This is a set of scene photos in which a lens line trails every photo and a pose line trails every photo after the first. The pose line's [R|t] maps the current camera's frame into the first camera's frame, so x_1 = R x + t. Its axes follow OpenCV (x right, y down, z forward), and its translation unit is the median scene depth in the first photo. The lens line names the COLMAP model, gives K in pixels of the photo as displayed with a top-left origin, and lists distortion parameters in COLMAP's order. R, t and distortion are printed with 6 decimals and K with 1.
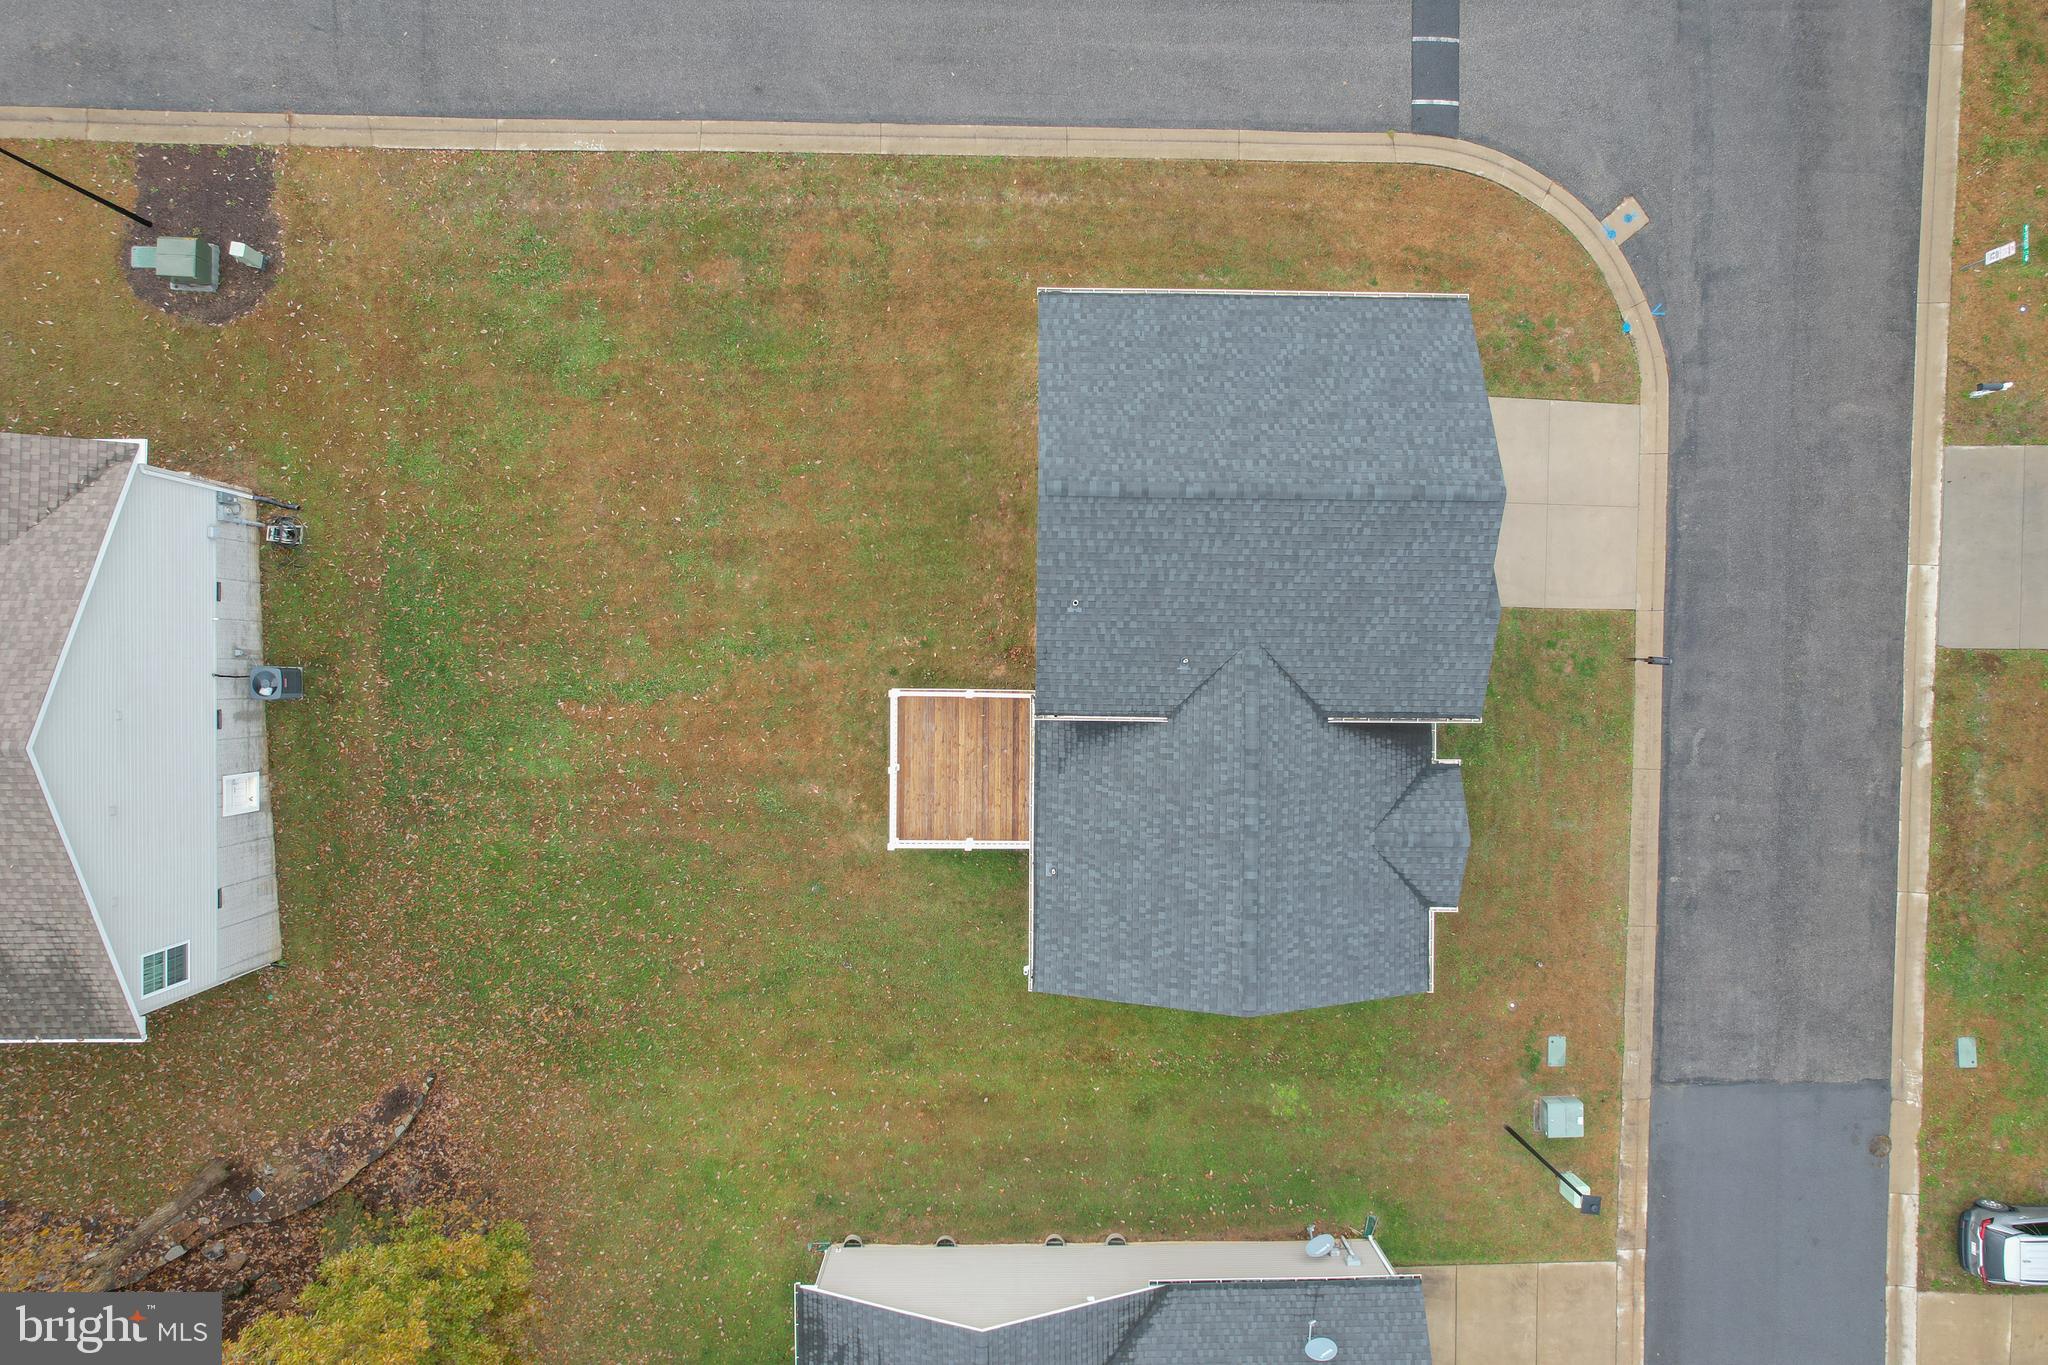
lens RADIAL K [[1305.4, 0, 1024.0], [0, 1305.4, 682.5], [0, 0, 1]] dist [-0.060136, 0.044676]
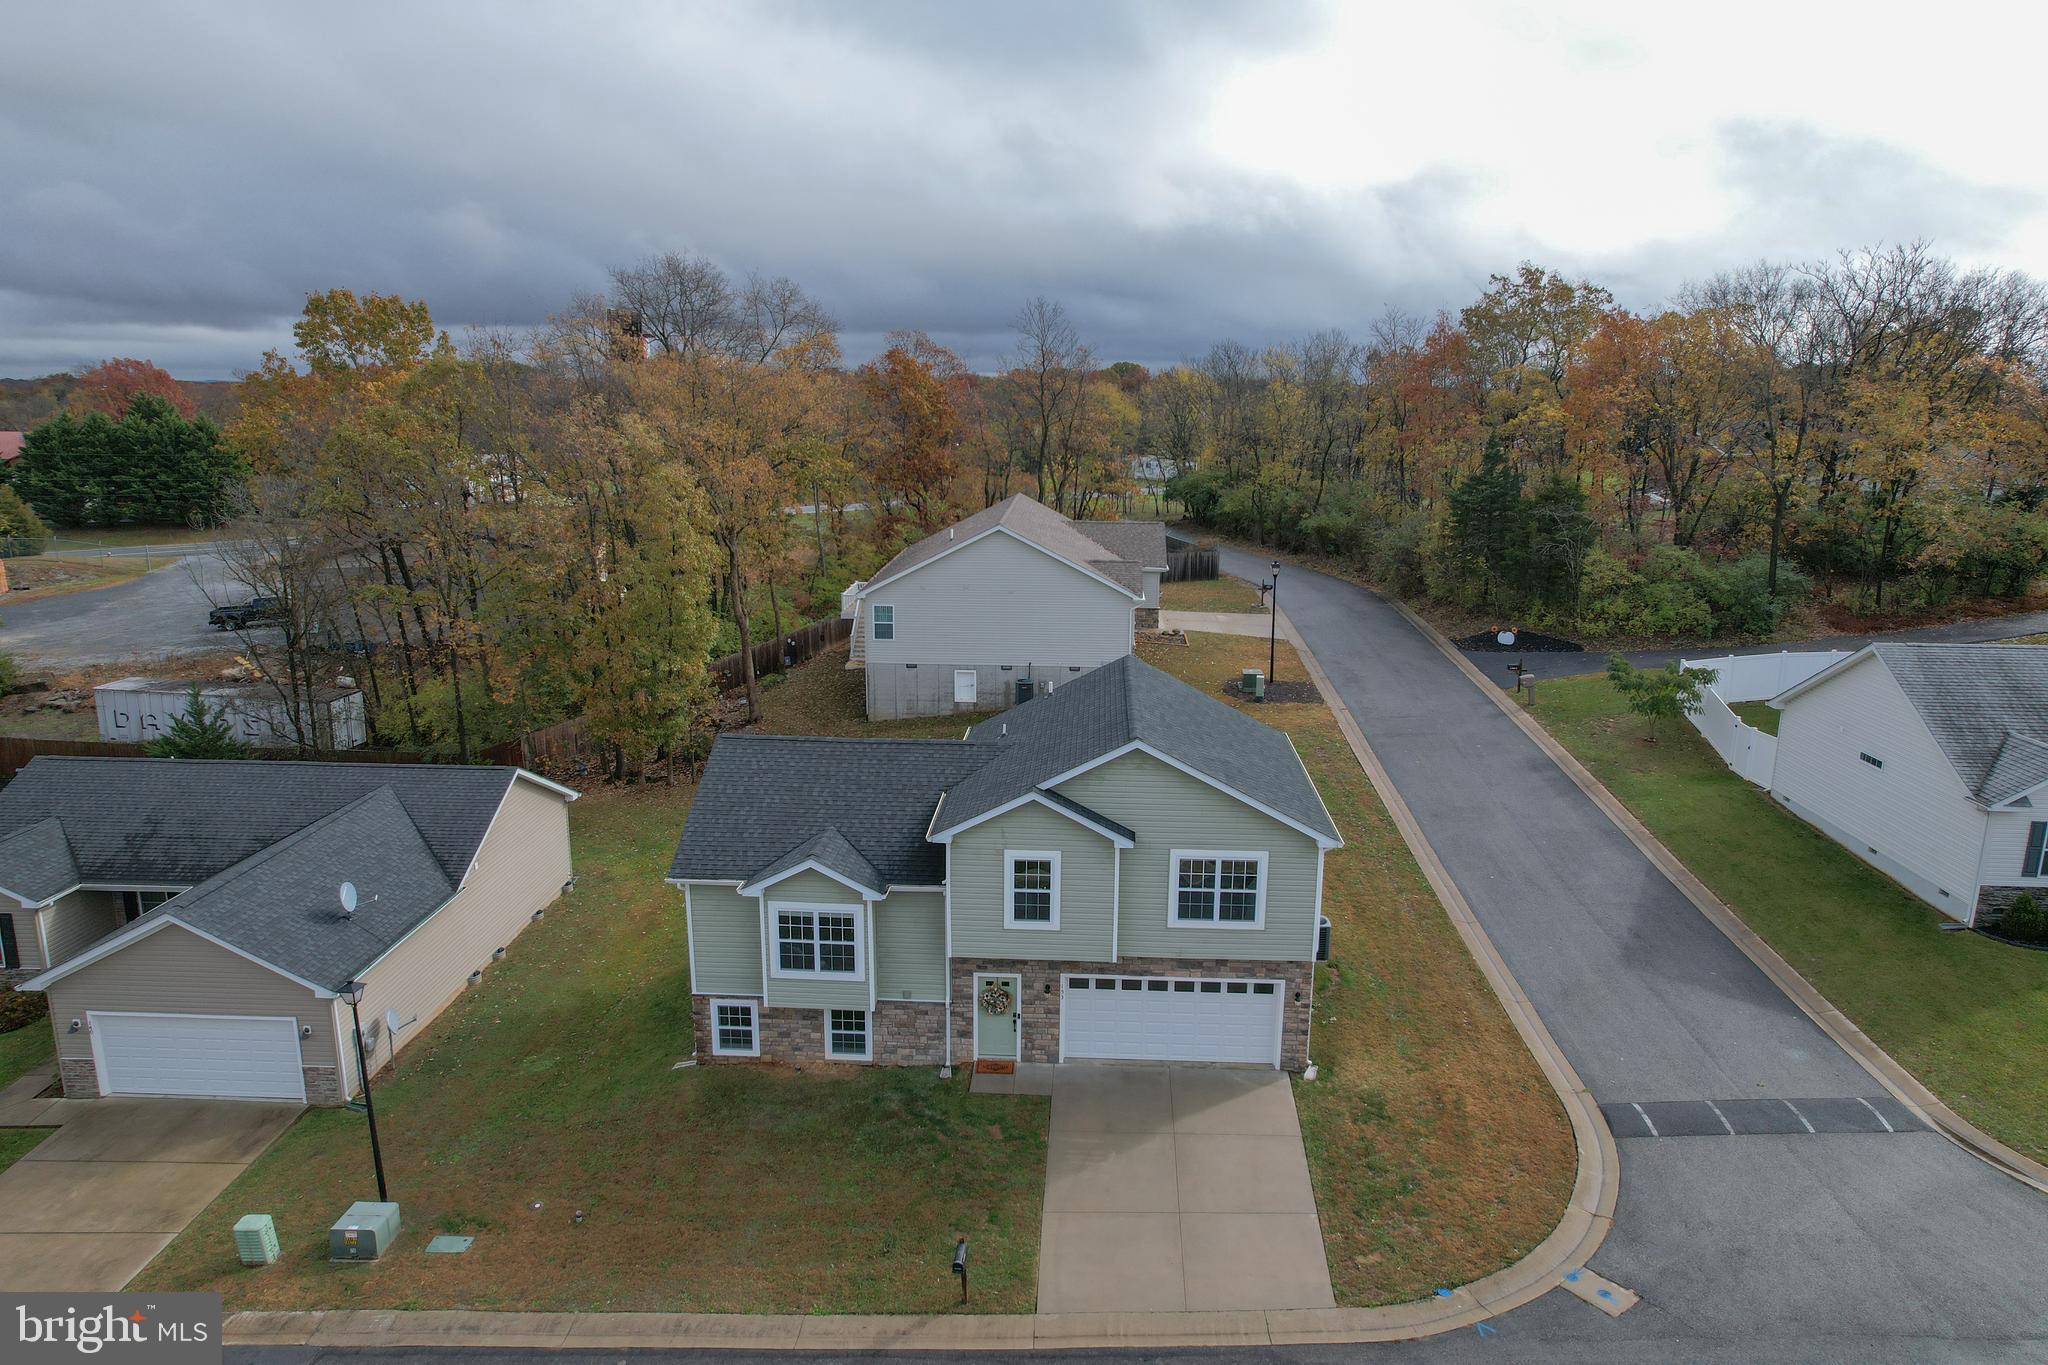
lens RADIAL K [[1305.4, 0, 1024.0], [0, 1305.4, 682.5], [0, 0, 1]] dist [-0.060136, 0.044676]
pose [[-0.049053, 0.214592, -0.975471, 1.084487], [-0.998753, -0.019636, 0.045904, -0.076149], [-0.009304, 0.976506, 0.215288, 0.535820]]
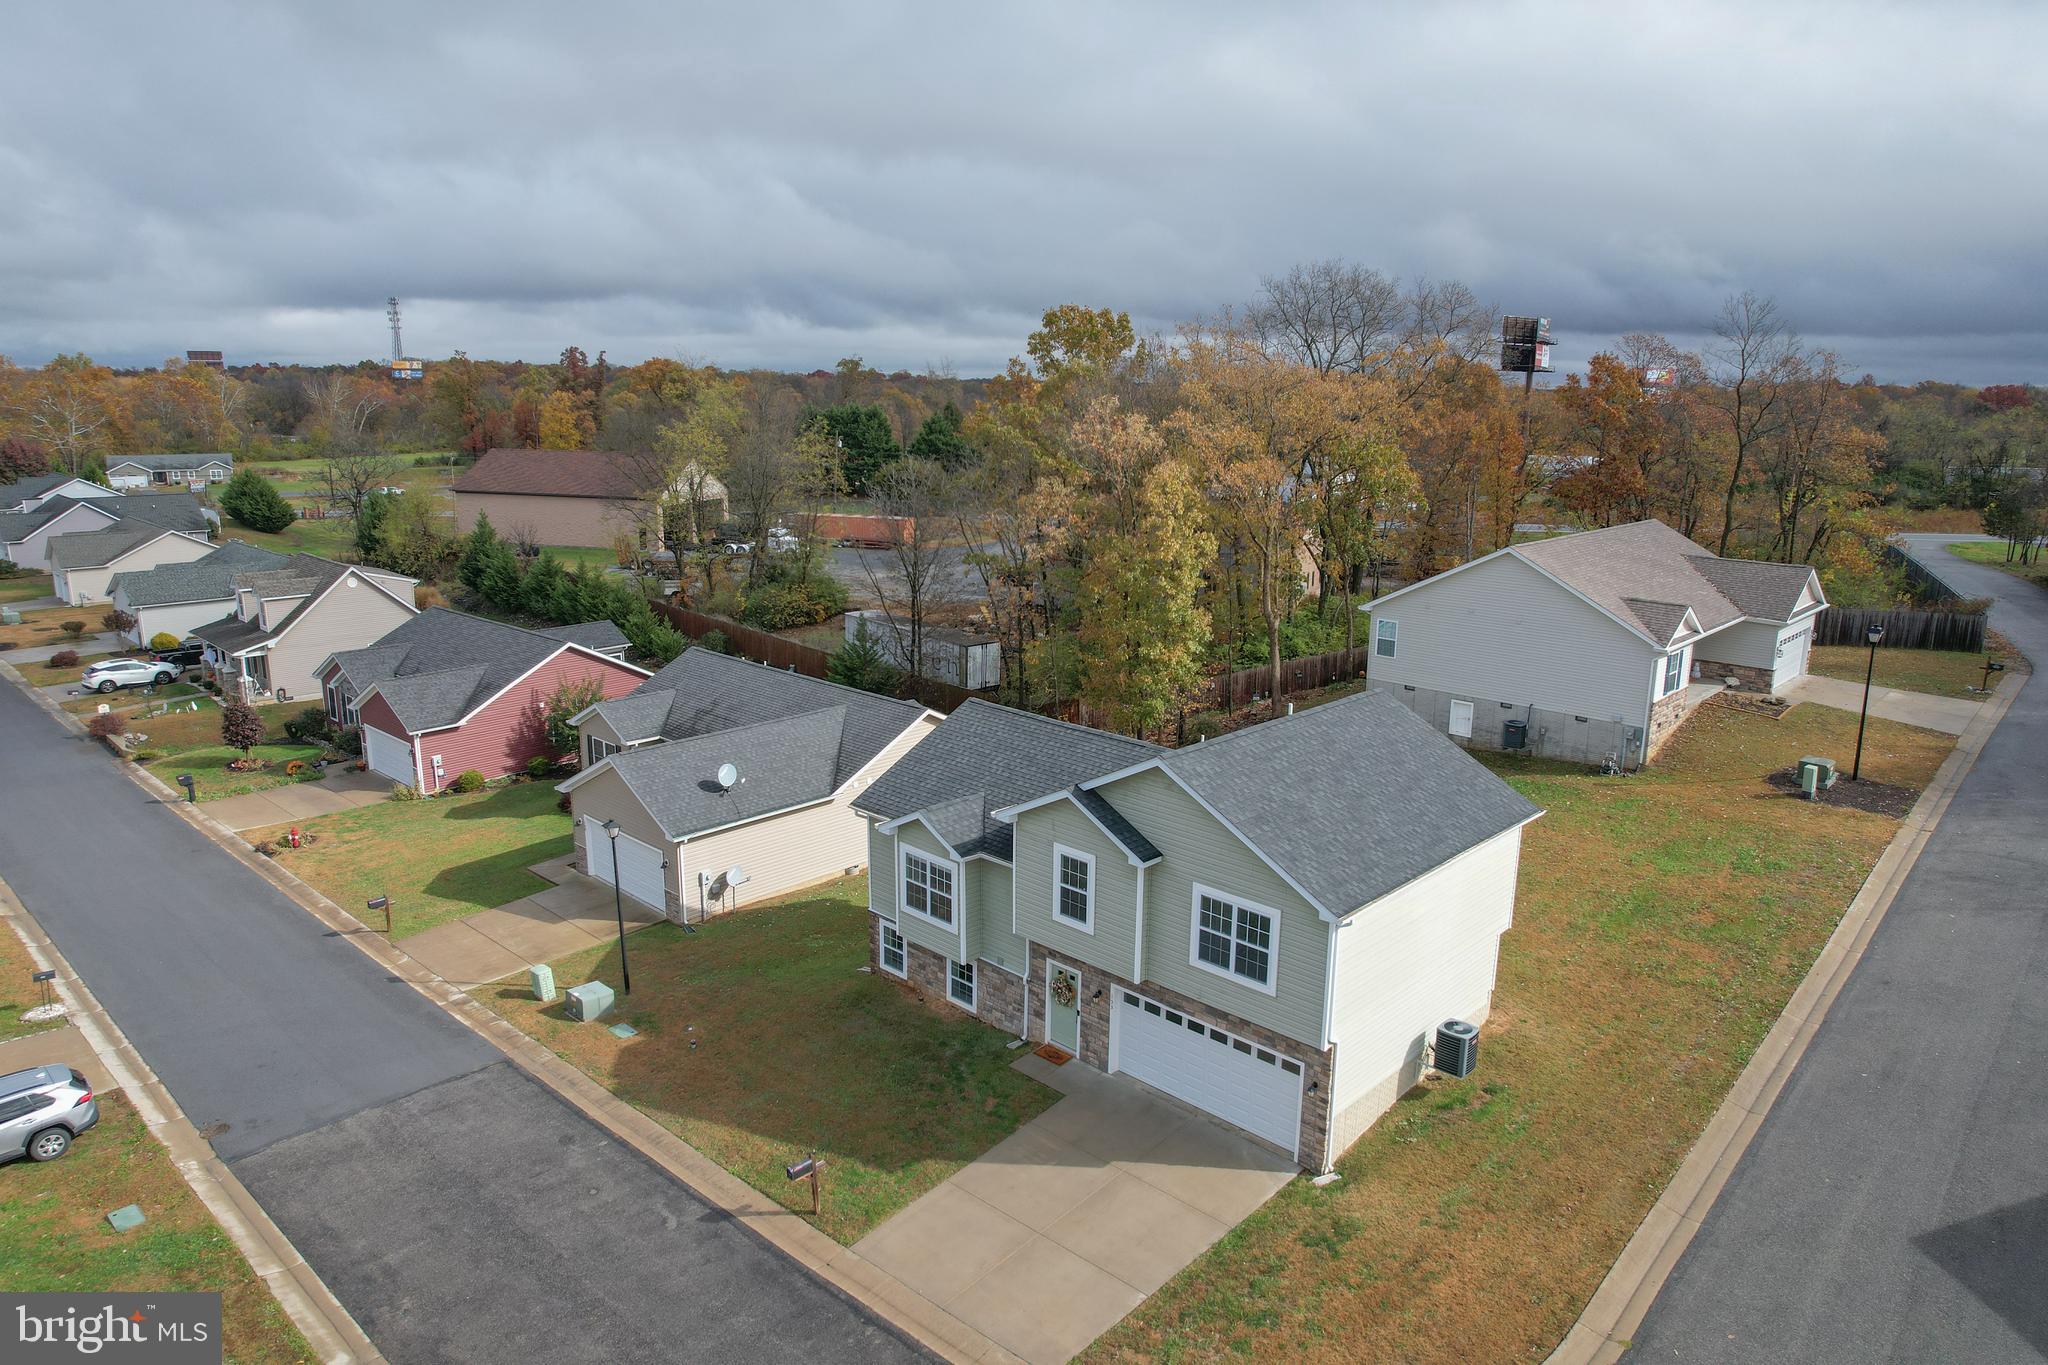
lens RADIAL K [[1305.4, 0, 1024.0], [0, 1305.4, 682.5], [0, 0, 1]] dist [-0.060136, 0.044676]
pose [[-0.693242, 0.147060, -0.705542, 0.888983], [-0.720508, -0.164276, 0.673707, -0.579778], [-0.016828, 0.975391, 0.219841, 0.531654]]
